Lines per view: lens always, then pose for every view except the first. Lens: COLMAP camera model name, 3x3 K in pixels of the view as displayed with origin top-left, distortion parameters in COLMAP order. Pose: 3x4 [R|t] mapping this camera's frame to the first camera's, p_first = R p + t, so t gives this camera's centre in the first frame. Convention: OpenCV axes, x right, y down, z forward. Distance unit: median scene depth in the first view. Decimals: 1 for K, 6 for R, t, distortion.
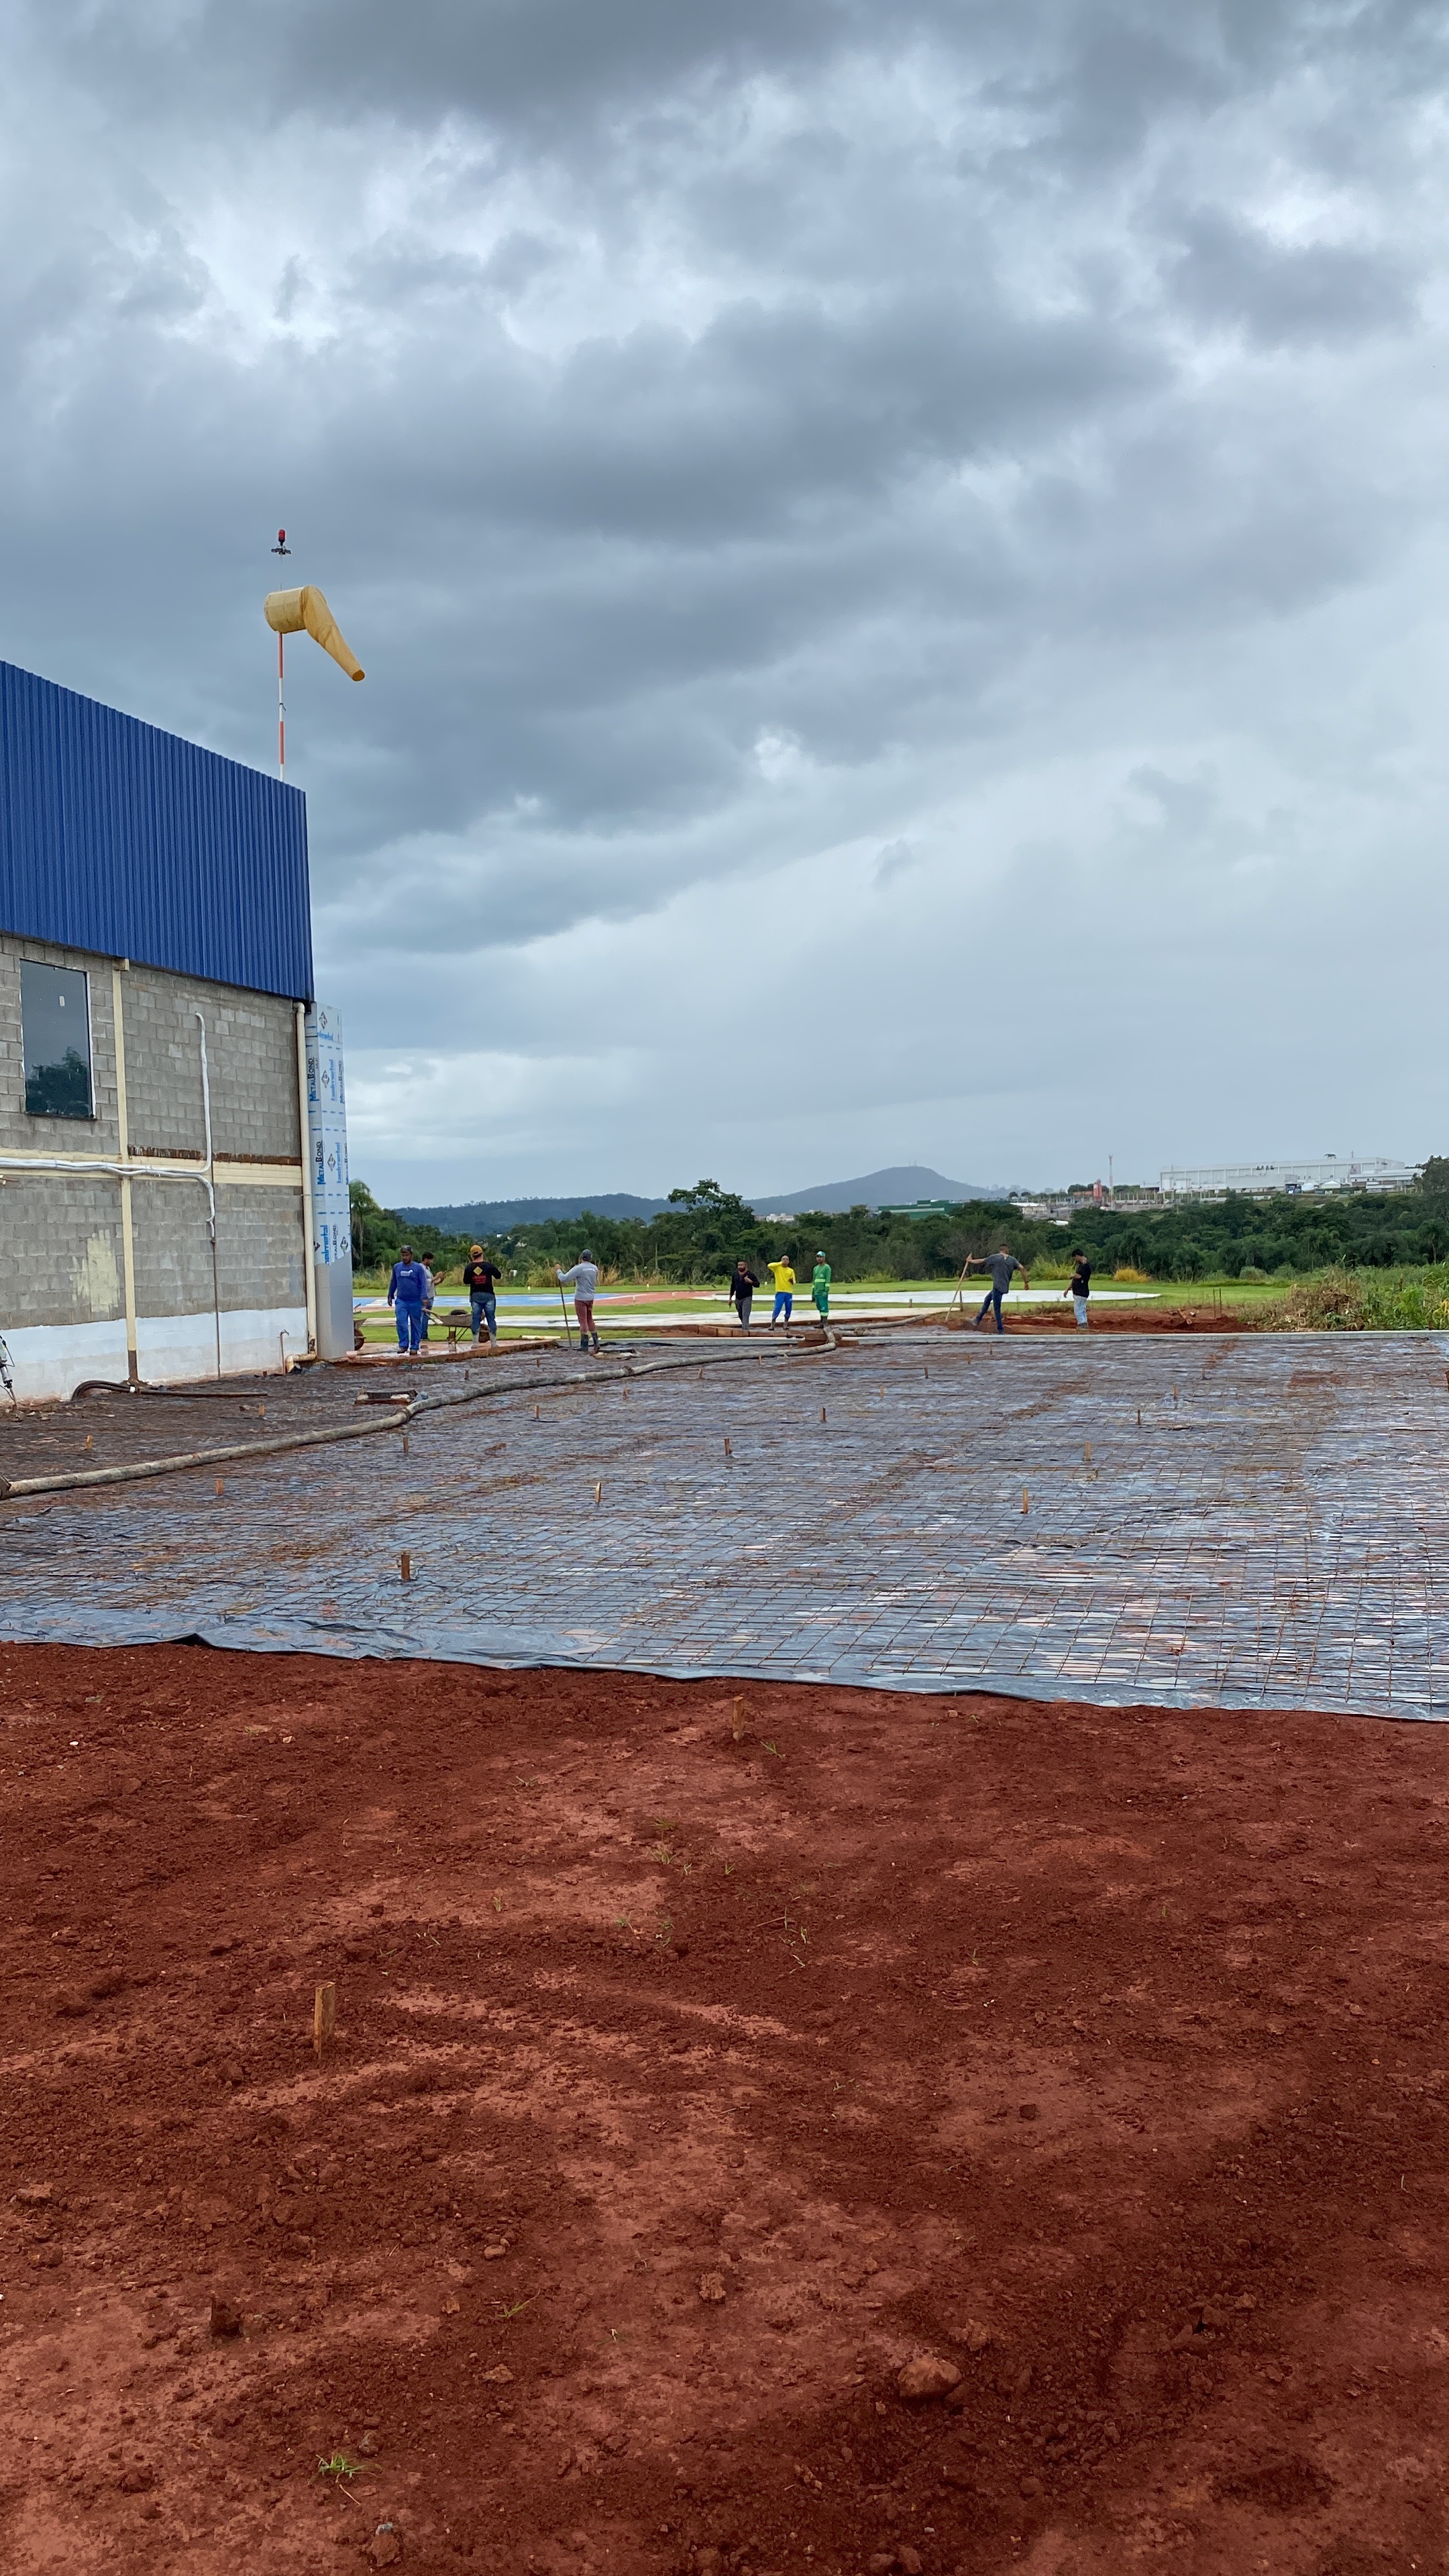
lens RADIAL K [[2034.1, 0, 724.8], [0, 2034.1, 1289.3], [0, 0, 1]] dist [0.010658, -0.026080]
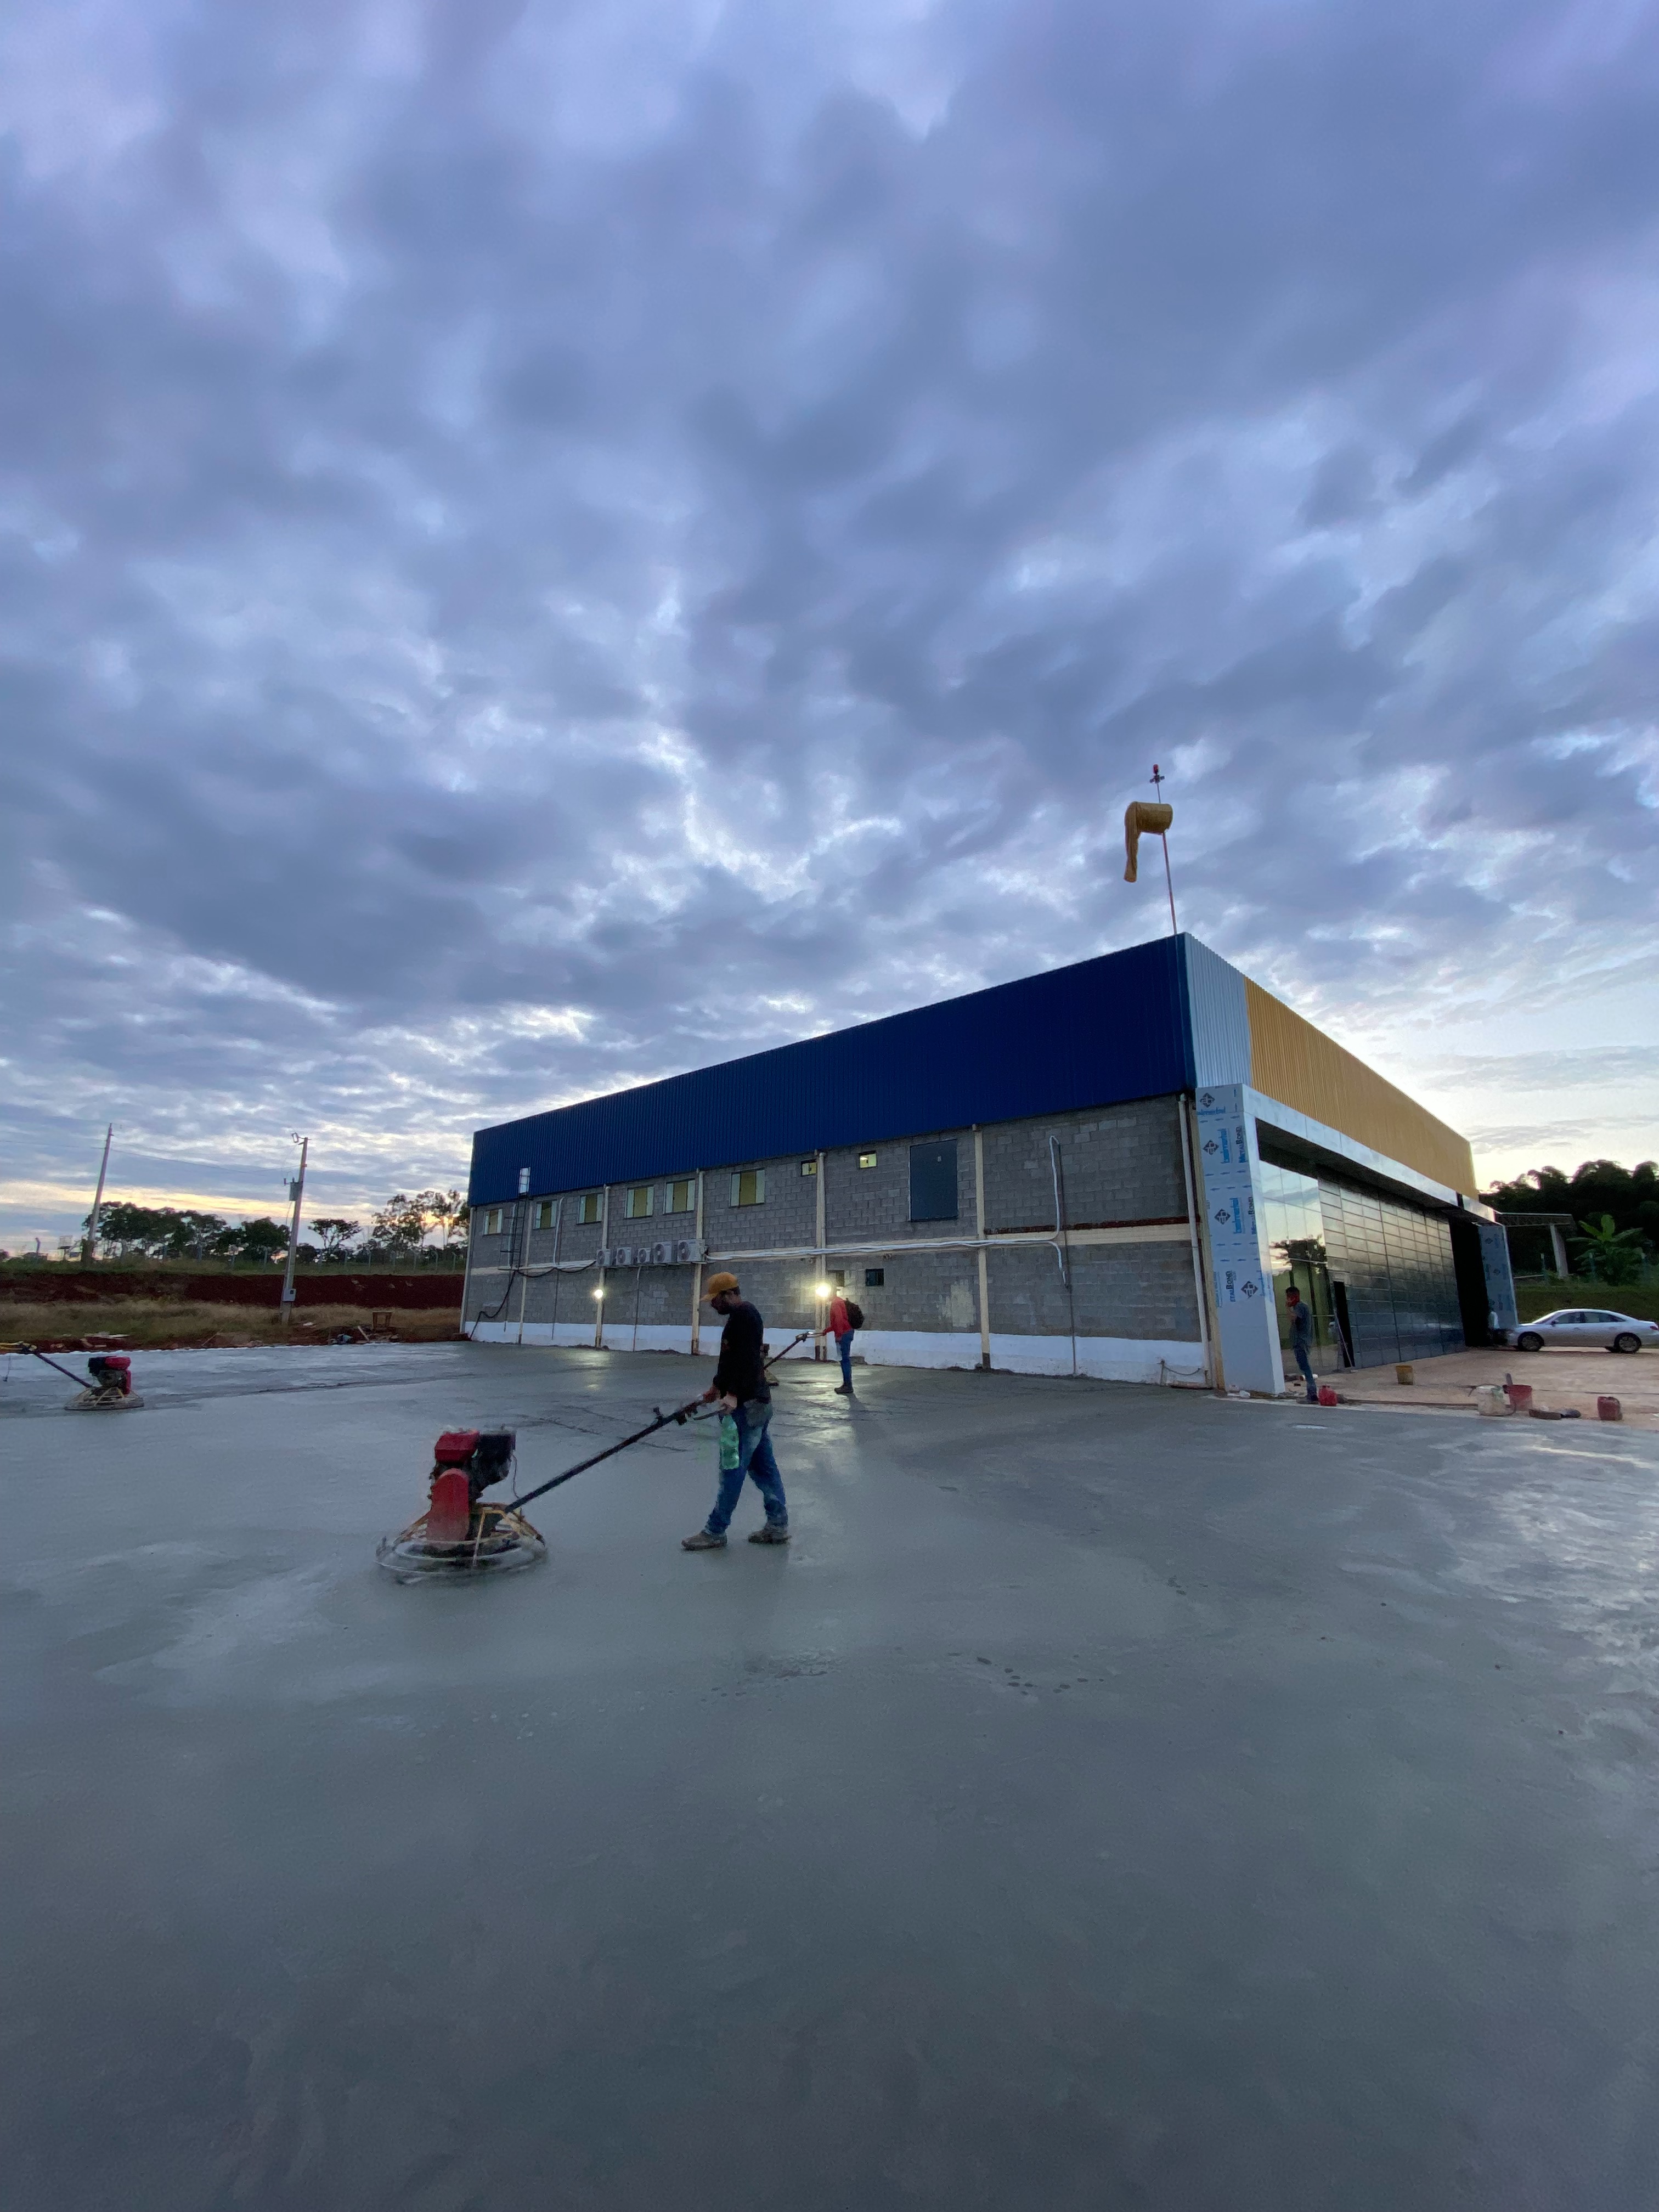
lens RADIAL K [[887.1, 0, 839.5], [0, 887.1, 1110.5], [0, 0, 1]] dist [0.001776, -0.009808]
pose [[-0.453218, -0.170878, -0.874868, 0.415680], [-0.009584, 0.982332, -0.186903, -0.026394], [0.891348, -0.076323, -0.446848, 1.168678]]
